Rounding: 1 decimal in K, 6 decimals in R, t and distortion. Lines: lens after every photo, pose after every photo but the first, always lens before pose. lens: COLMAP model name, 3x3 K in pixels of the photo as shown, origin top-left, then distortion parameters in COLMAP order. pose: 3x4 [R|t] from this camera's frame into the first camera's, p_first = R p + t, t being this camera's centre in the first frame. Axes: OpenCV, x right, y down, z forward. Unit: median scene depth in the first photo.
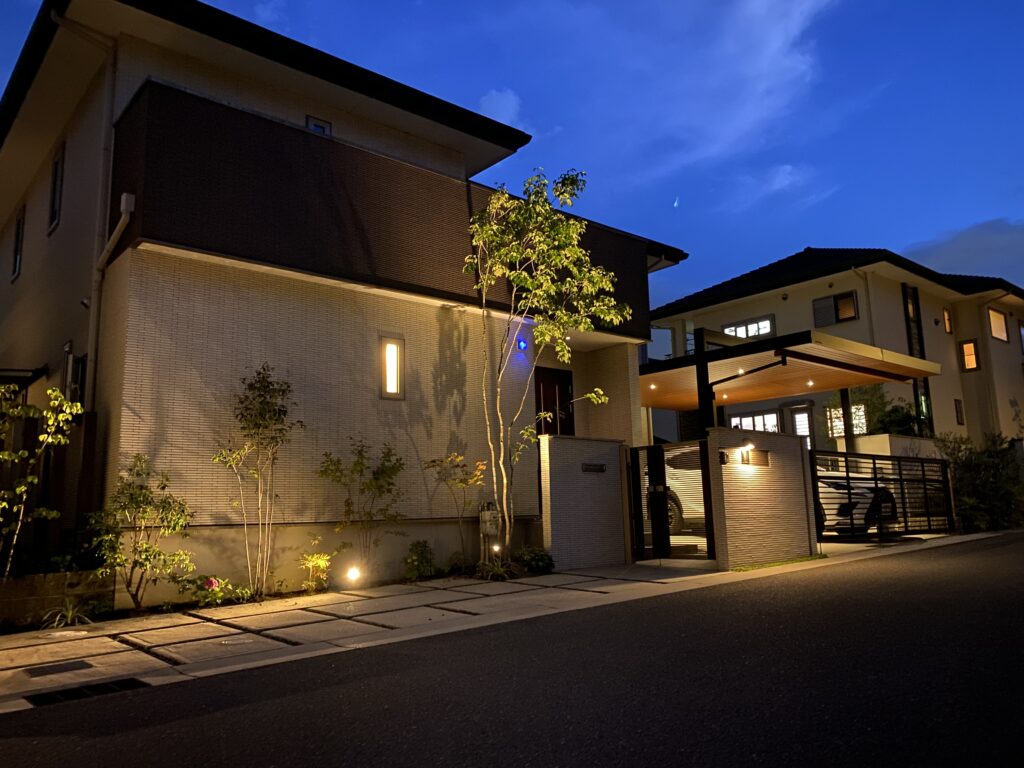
lens RADIAL K [[774.0, 0, 512.0], [0, 774.0, 384.0], [0, 0, 1]] dist [0.063175, -0.002754]
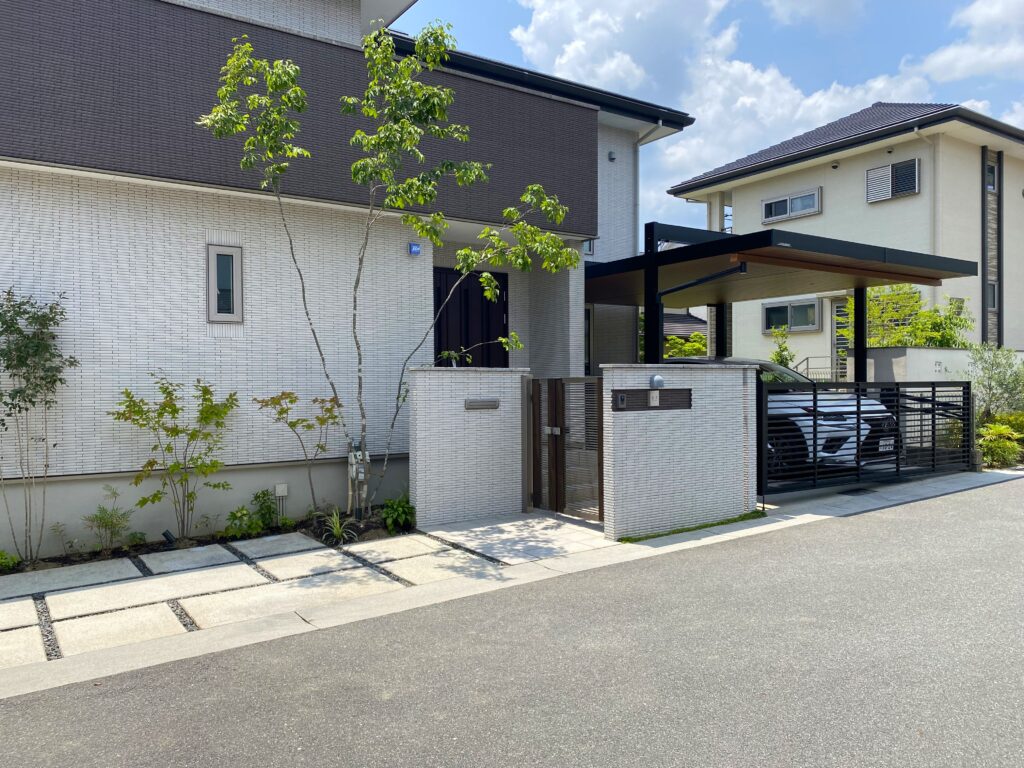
lens RADIAL K [[789.1, 0, 512.0], [0, 789.1, 384.0], [0, 0, 1]] dist [0.021434, -0.009122]
pose [[0.993620, 0.019073, -0.111154, 0.229810], [0.000203, 0.985292, 0.170880, -0.056348], [0.112779, -0.169812, 0.979002, 0.183396]]
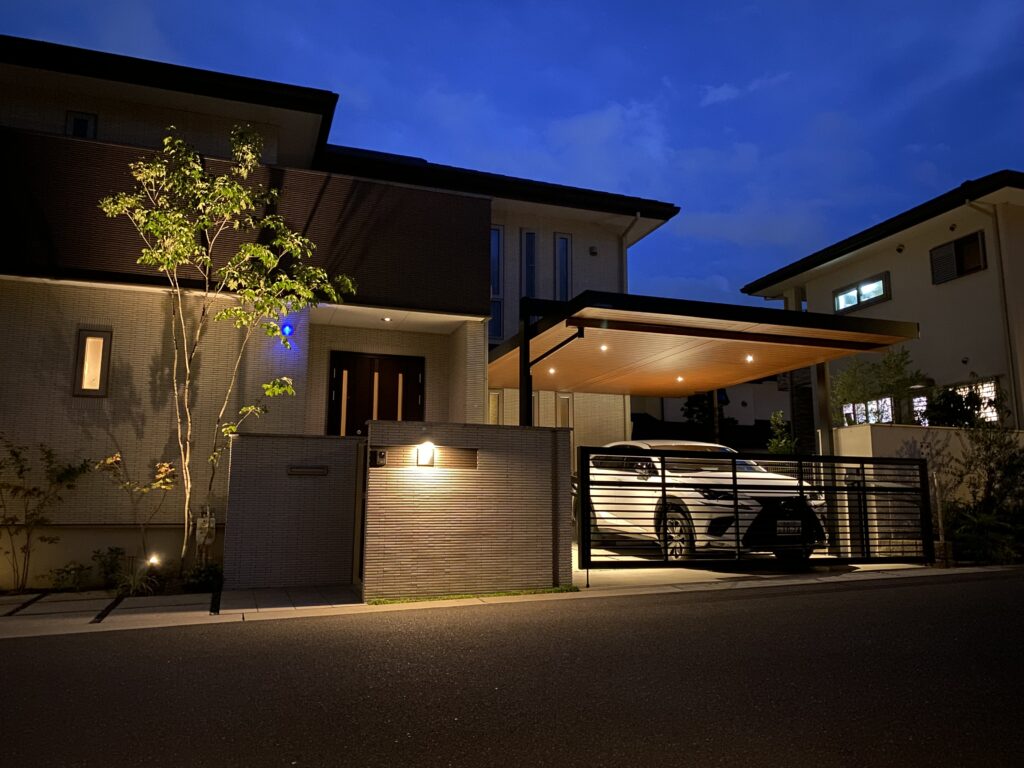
lens RADIAL K [[794.6, 0, 512.0], [0, 794.6, 384.0], [0, 0, 1]] dist [0.043992, -0.004743]
pose [[0.928930, -0.032706, -0.368808, 0.634740], [0.034452, 0.999405, -0.001852, 0.022769], [0.368649, -0.010986, 0.929504, 0.270160]]
